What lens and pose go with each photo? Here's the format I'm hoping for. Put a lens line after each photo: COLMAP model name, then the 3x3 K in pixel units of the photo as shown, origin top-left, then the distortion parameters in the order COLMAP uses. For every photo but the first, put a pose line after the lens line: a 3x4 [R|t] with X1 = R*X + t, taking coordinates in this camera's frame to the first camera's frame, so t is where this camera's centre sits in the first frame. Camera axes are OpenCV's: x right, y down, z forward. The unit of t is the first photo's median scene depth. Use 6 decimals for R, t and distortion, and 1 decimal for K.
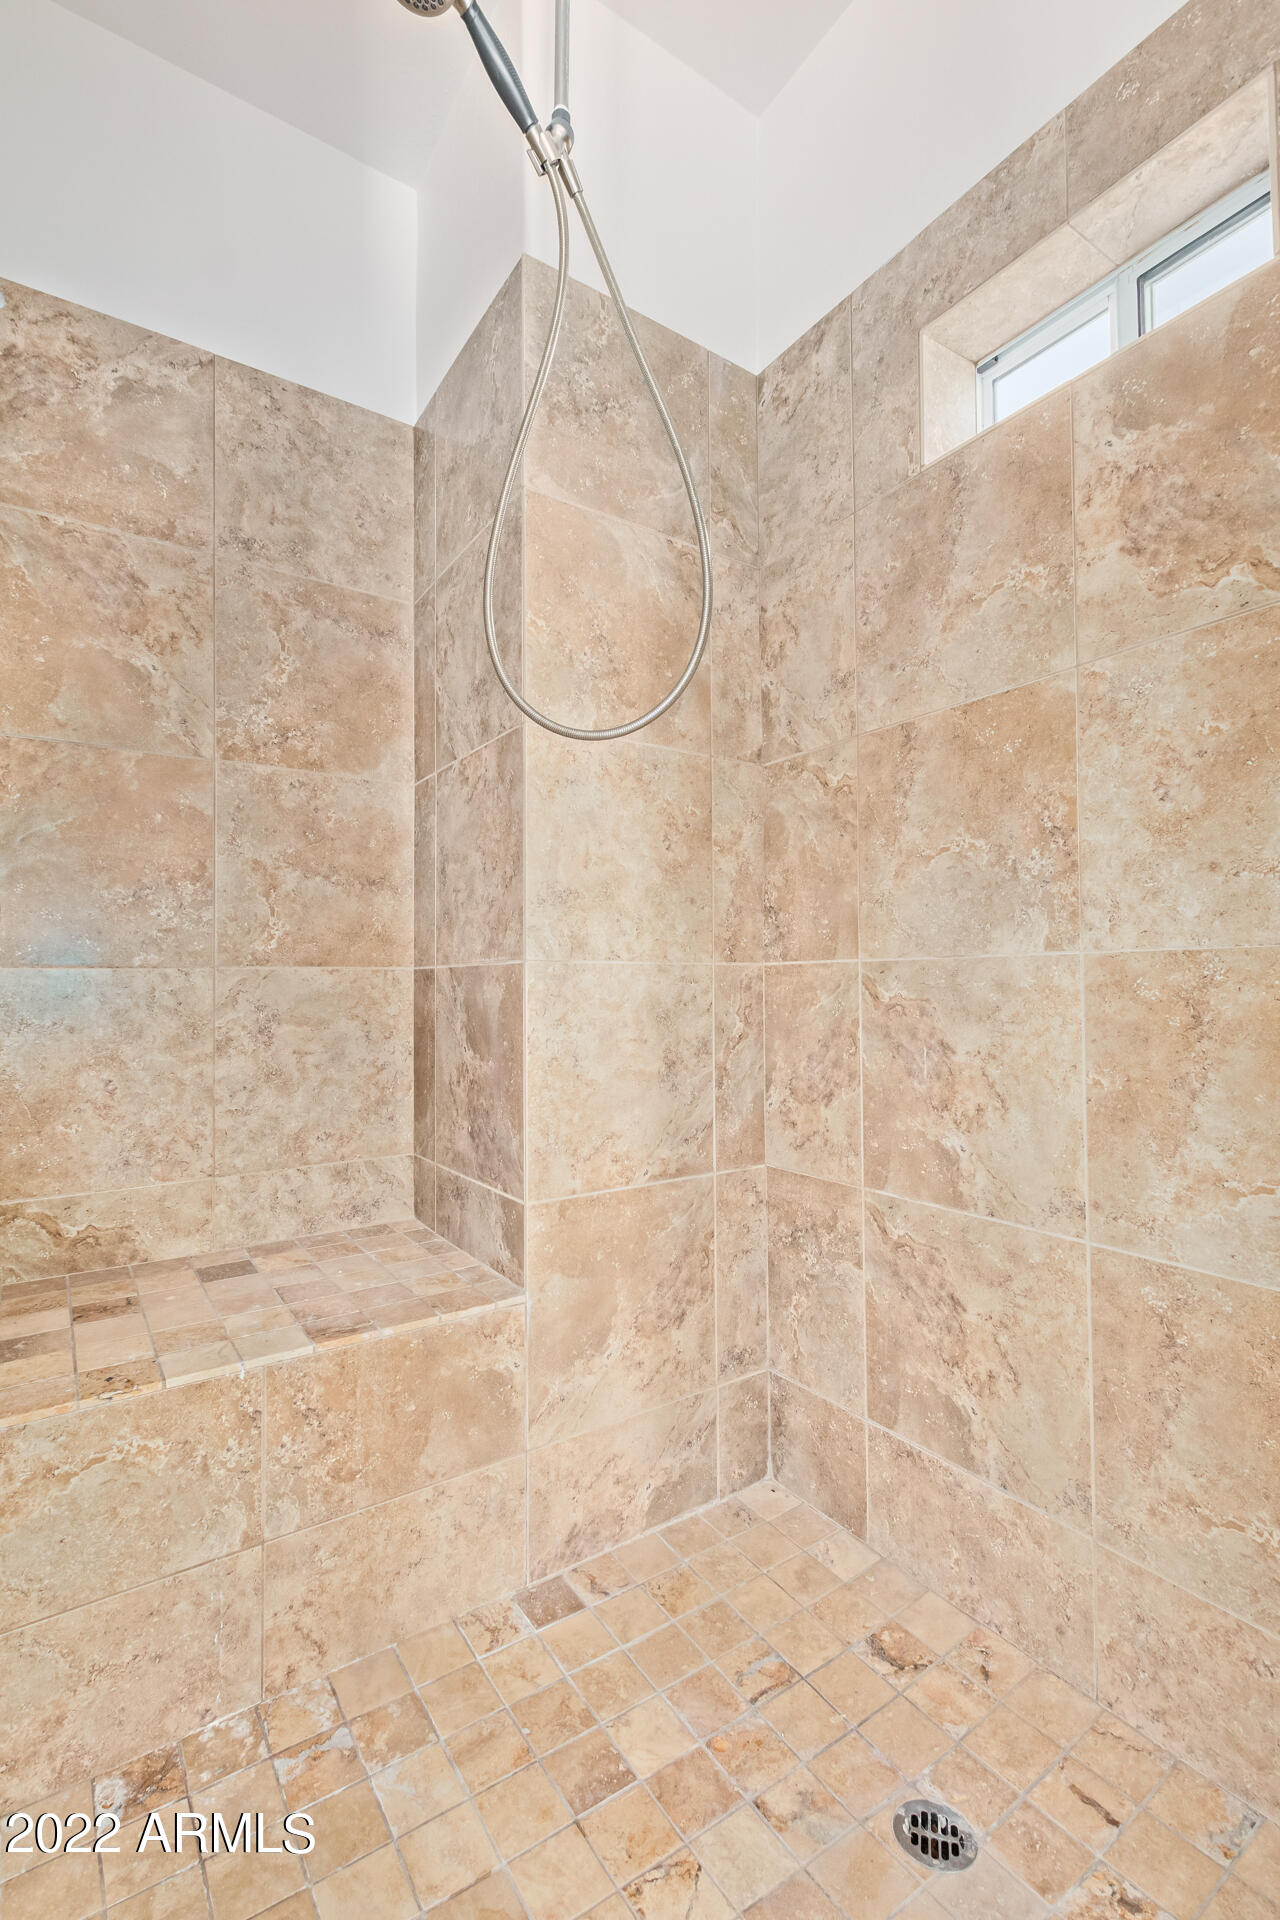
lens RADIAL K [[871.2, 0, 639.0], [0, 871.2, 961.9], [0, 0, 1]] dist [0.010633, -0.003926]
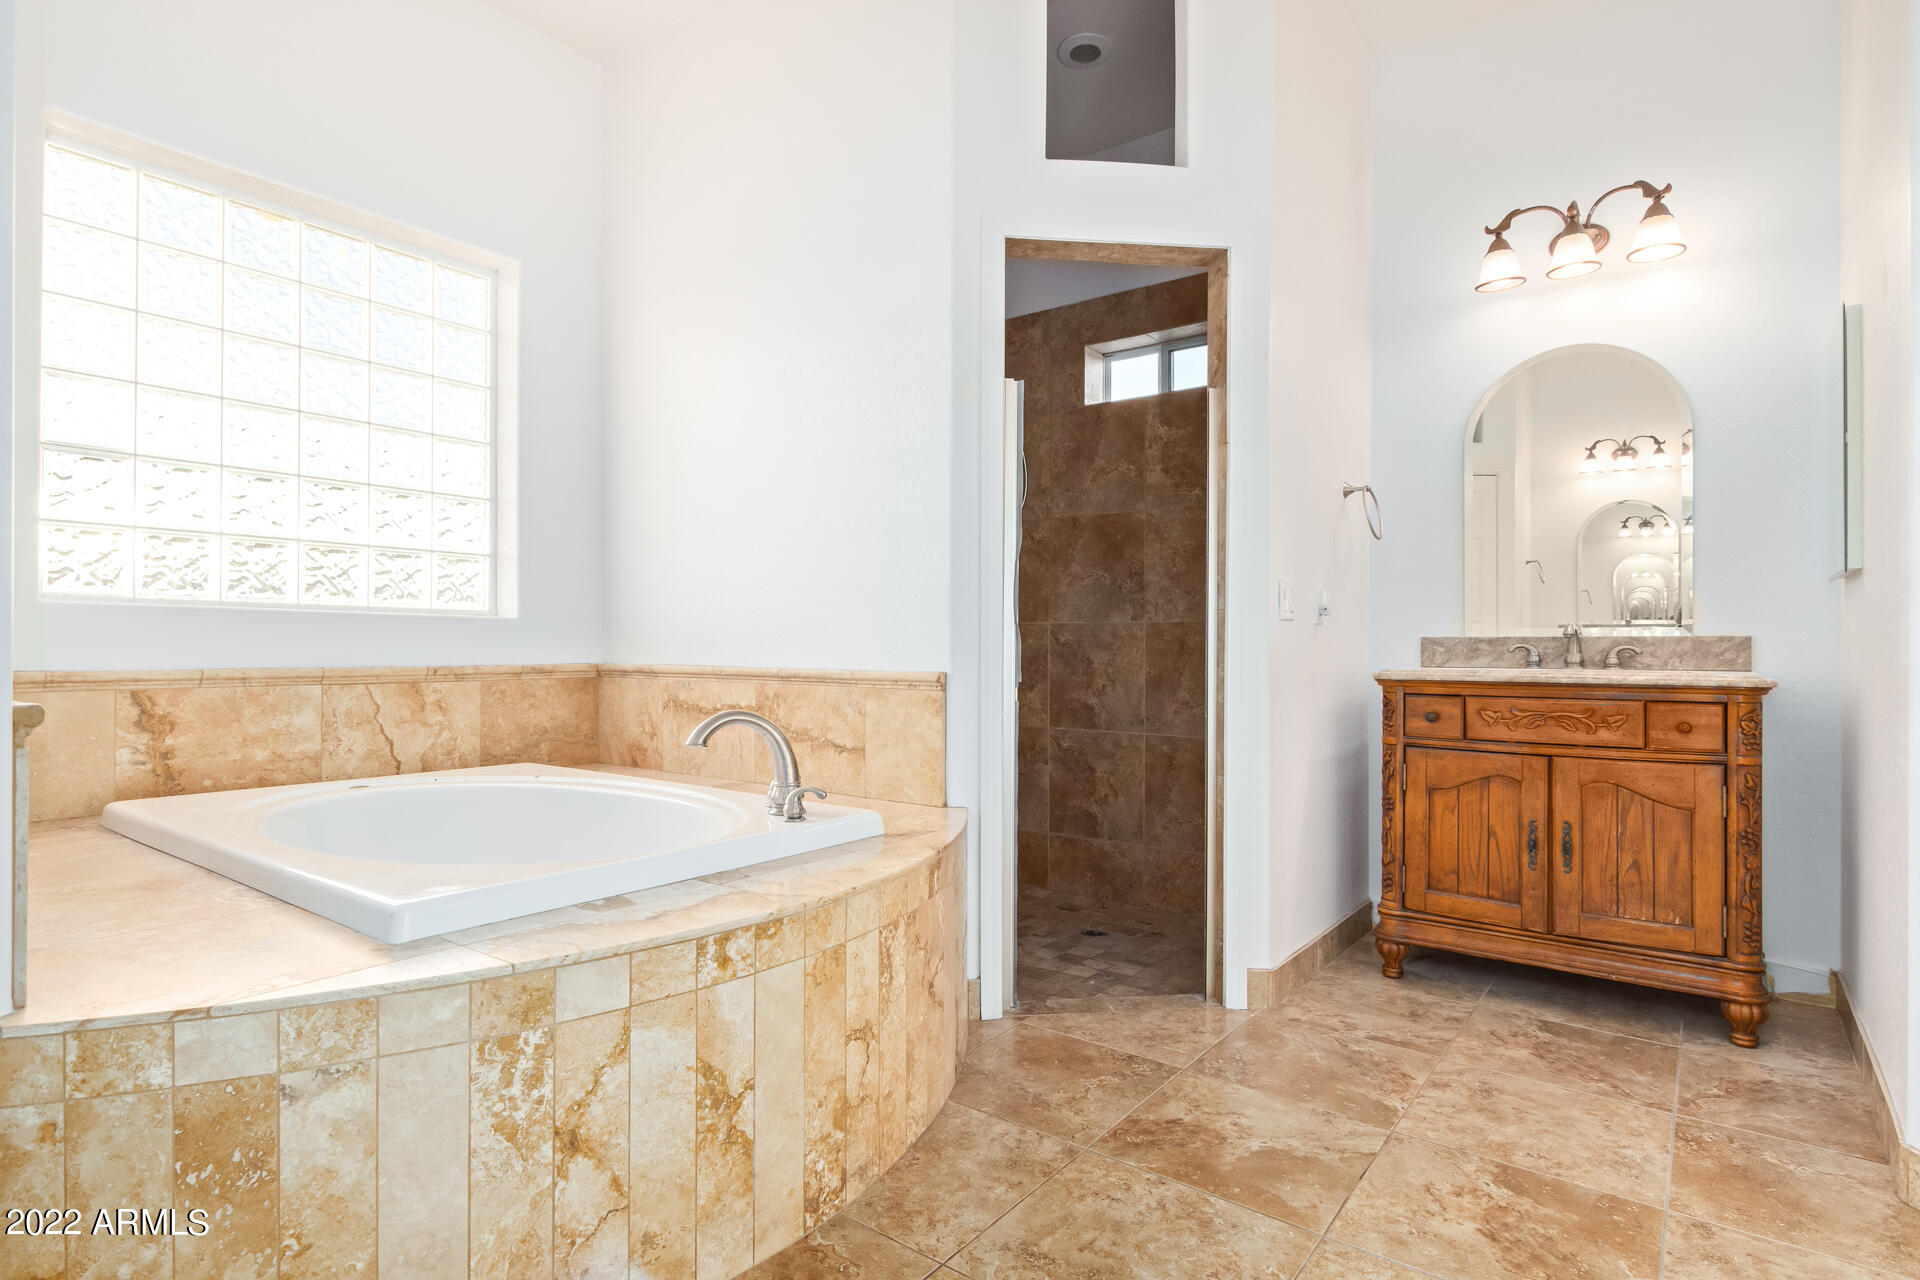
lens RADIAL K [[1000.0, 0, 960.0], [0, 1000.0, 638.6], [0, 0, 1]] dist [0.001859, 0.000027]
pose [[0.945170, 0.009165, 0.326449, -0.867350], [-0.017752, 0.999570, 0.023336, -0.018532], [-0.326095, -0.027851, 0.944927, -1.439541]]
